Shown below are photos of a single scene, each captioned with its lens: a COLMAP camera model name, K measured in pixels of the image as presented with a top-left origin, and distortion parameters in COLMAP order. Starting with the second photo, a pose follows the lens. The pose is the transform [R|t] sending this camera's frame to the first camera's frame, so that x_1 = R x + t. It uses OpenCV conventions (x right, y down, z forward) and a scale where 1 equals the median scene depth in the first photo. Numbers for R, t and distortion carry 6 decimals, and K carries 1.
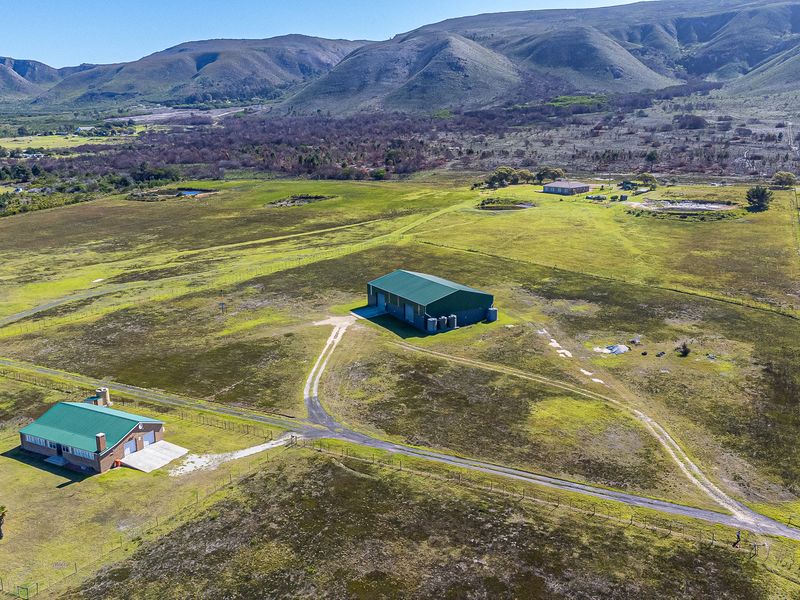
lens RADIAL K [[792.4, 0, 400.0], [0, 792.4, 292.9], [0, 0, 1]] dist [0.045622, 0.000000]
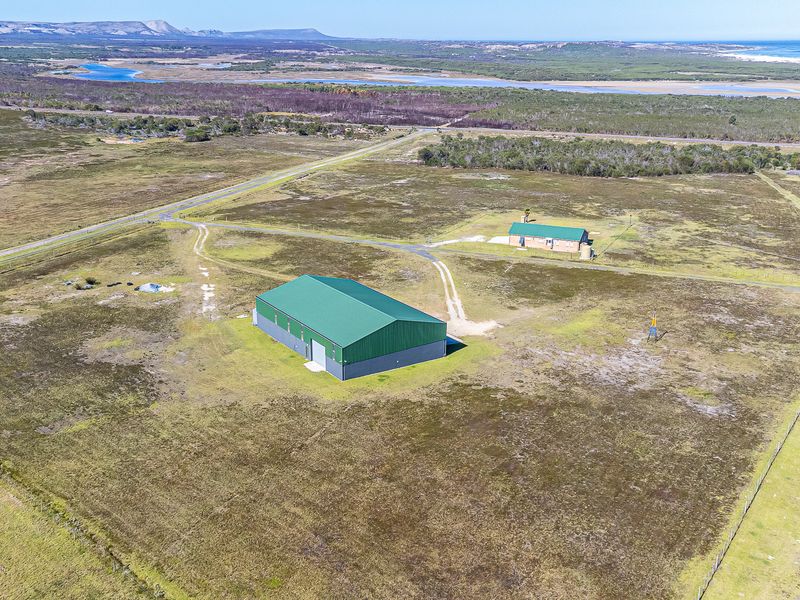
lens RADIAL K [[792.4, 0, 407.6], [0, 792.4, 293.9], [0, 0, 1]] dist [0.045622, 0.000000]
pose [[-0.993584, 0.039427, -0.105998, 0.037996], [-0.020316, 0.859787, 0.510248, -0.248393], [0.111253, 0.509128, -0.853470, 1.091398]]
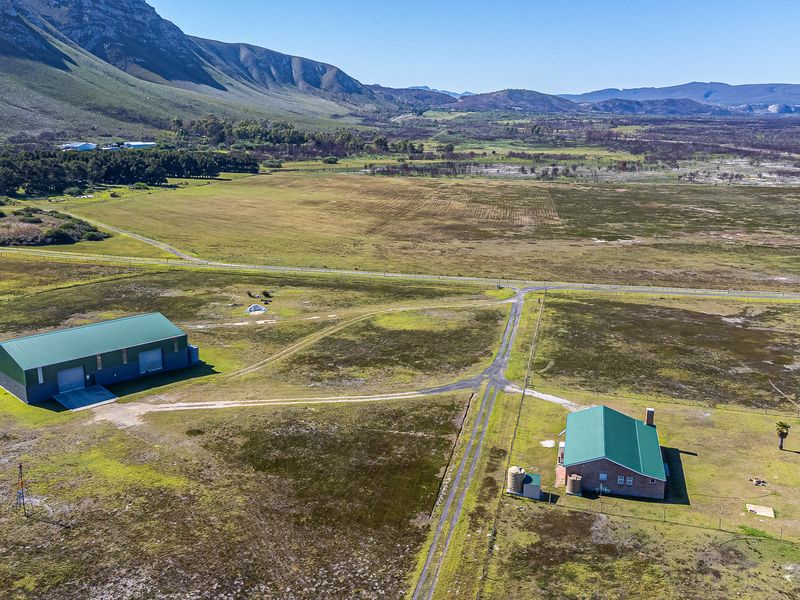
lens RADIAL K [[792.4, 0, 403.9], [0, 792.4, 299.5], [0, 0, 1]] dist [0.045622, 0.000000]
pose [[-0.272322, -0.210174, 0.938971, -0.502511], [0.222688, 0.935592, 0.274002, -0.124133], [-0.936082, 0.283715, -0.207979, 0.608170]]
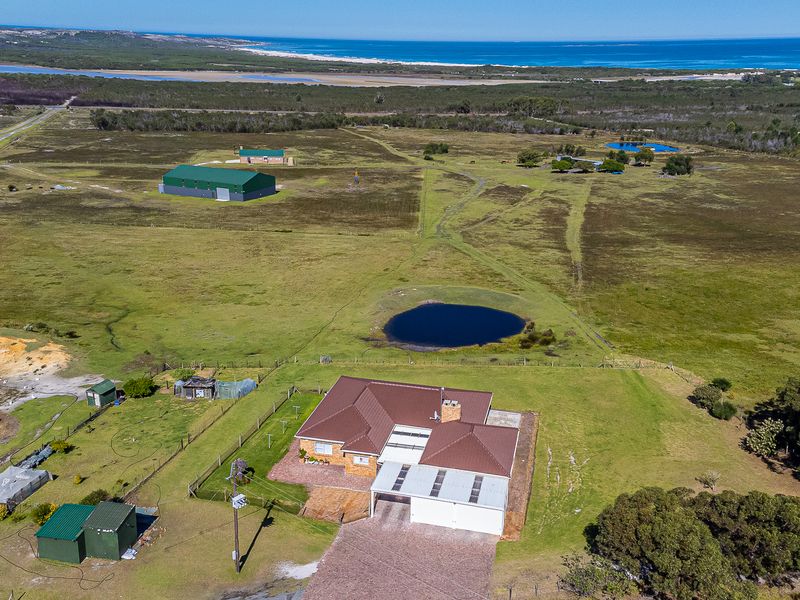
lens RADIAL K [[792.4, 0, 402.3], [0, 792.4, 300.1], [0, 0, 1]] dist [0.045622, 0.000000]
pose [[-0.779463, 0.181352, -0.599624, 0.430244], [-0.162760, 0.865682, 0.473396, -0.343215], [0.604935, 0.466590, -0.645250, 1.469858]]
